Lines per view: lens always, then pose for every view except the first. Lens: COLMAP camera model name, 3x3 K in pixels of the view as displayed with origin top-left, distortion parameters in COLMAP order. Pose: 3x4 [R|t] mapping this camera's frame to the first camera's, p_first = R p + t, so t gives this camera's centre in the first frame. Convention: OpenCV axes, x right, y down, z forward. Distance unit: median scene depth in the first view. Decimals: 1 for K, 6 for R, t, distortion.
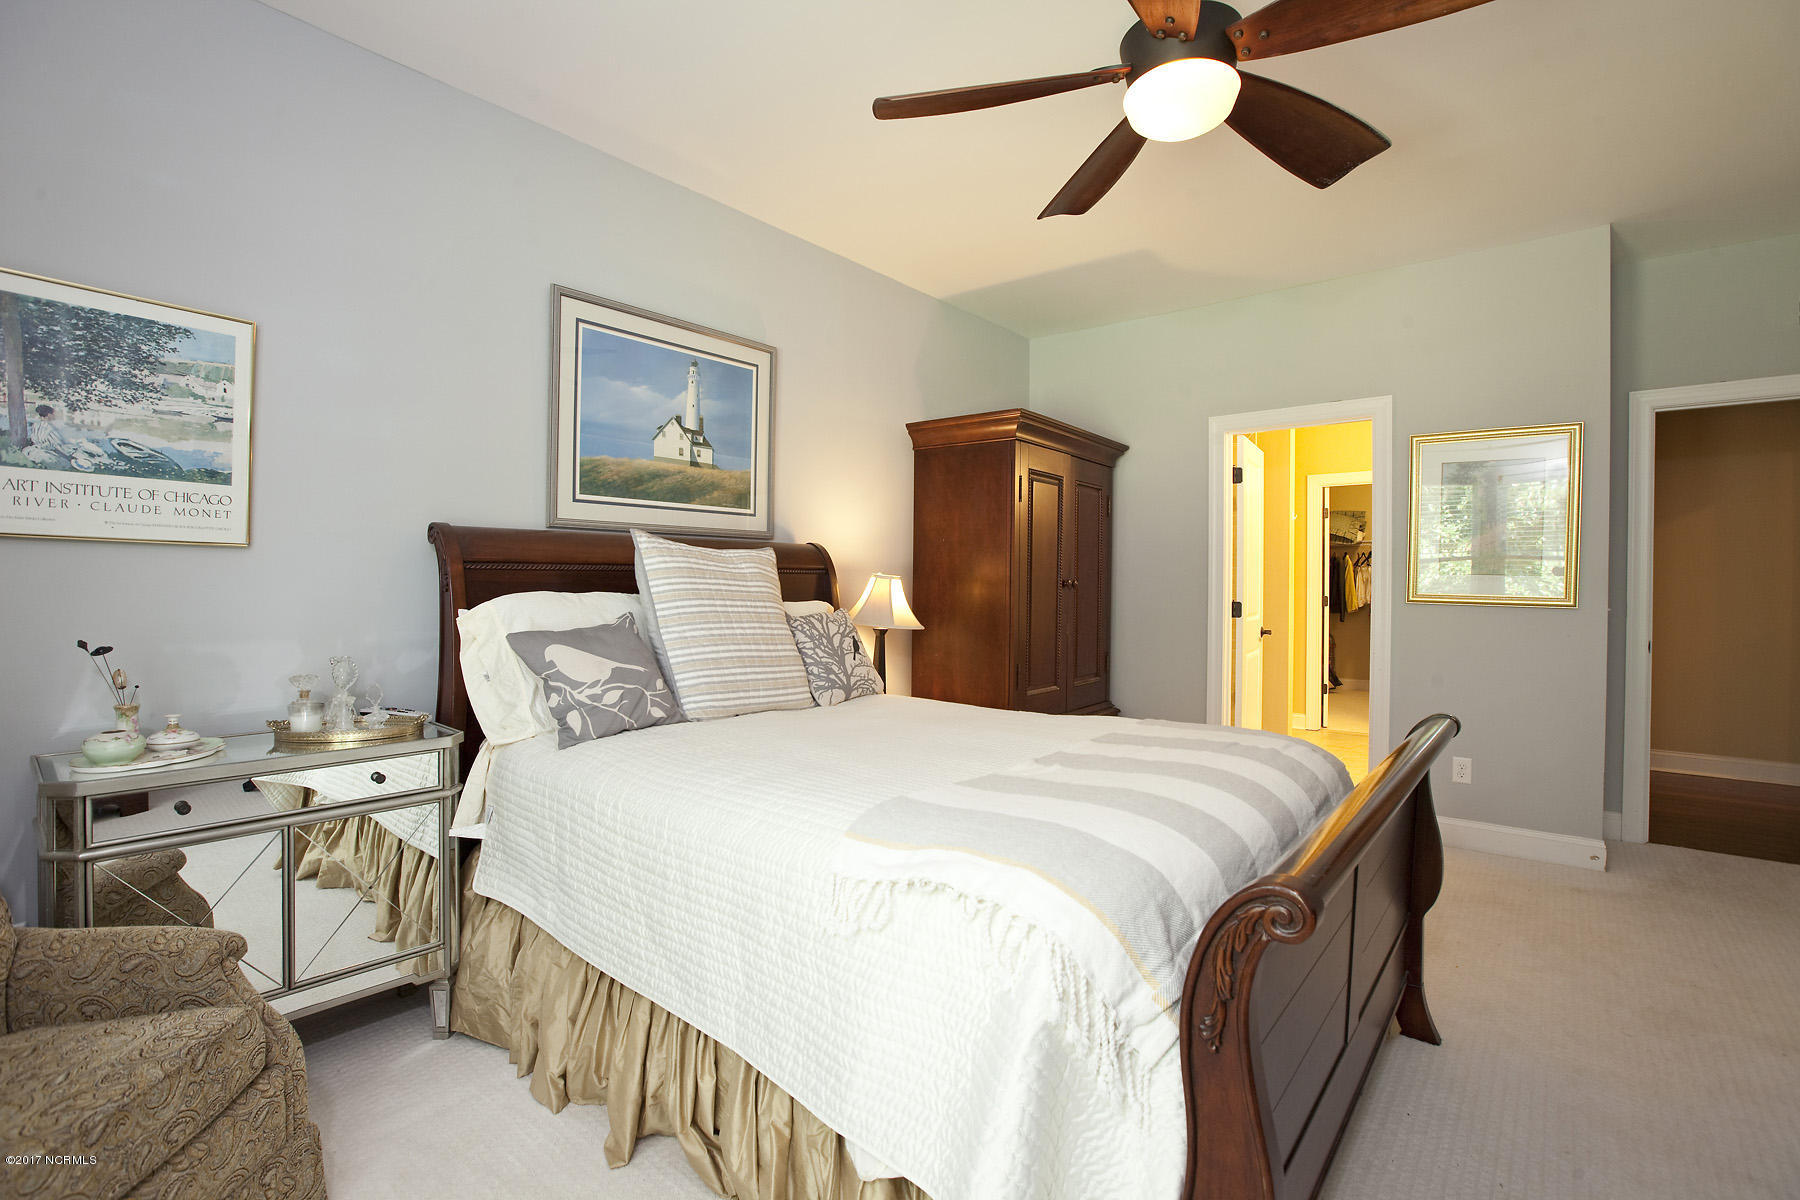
lens RADIAL K [[822.3, 0, 895.7], [0, 822.3, 588.3], [0, 0, 1]] dist [-0.033515, 0.009108]
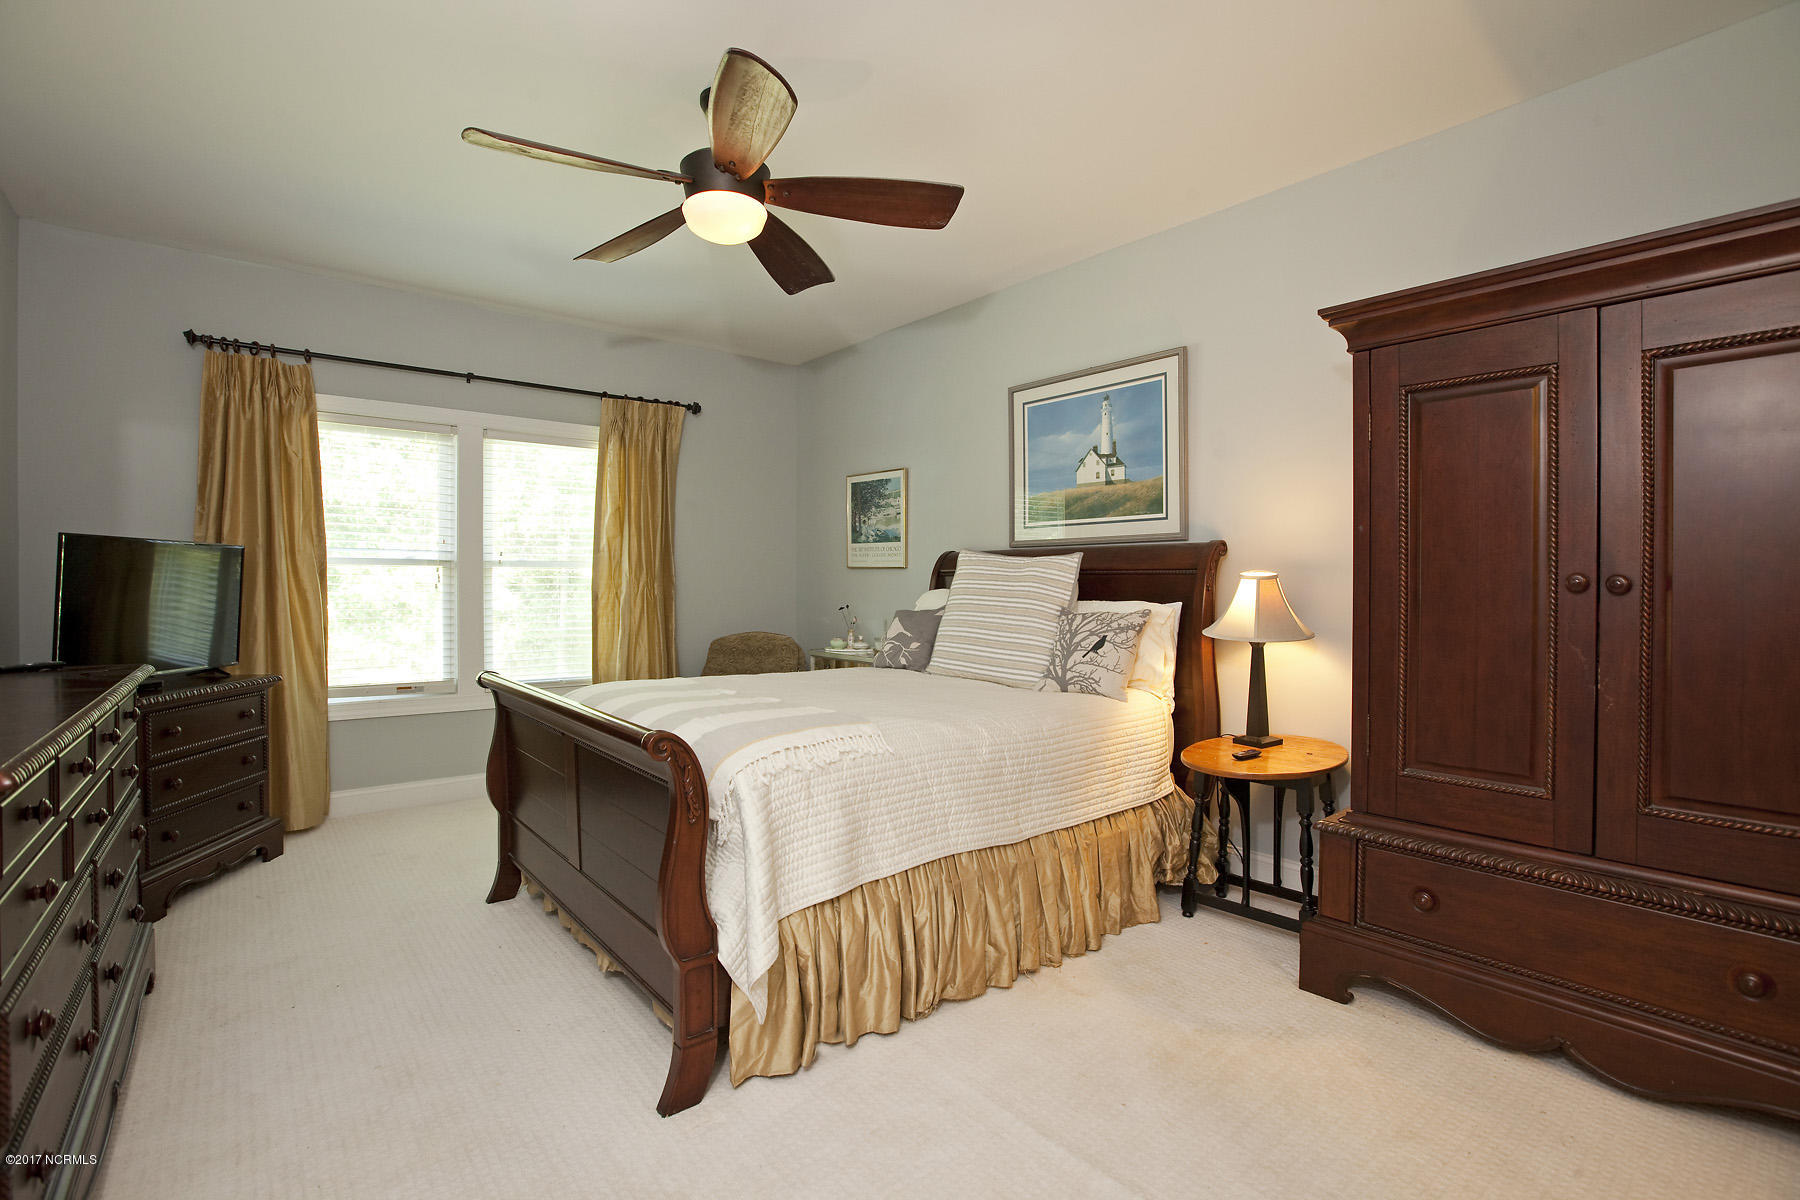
lens RADIAL K [[822.3, 0, 892.9], [0, 822.3, 603.0], [0, 0, 1]] dist [-0.033515, 0.009108]
pose [[-0.158842, 0.026817, -0.986940, 0.986106], [0.001651, 0.999637, 0.026896, -0.010972], [0.987303, 0.002643, -0.158829, 0.892090]]
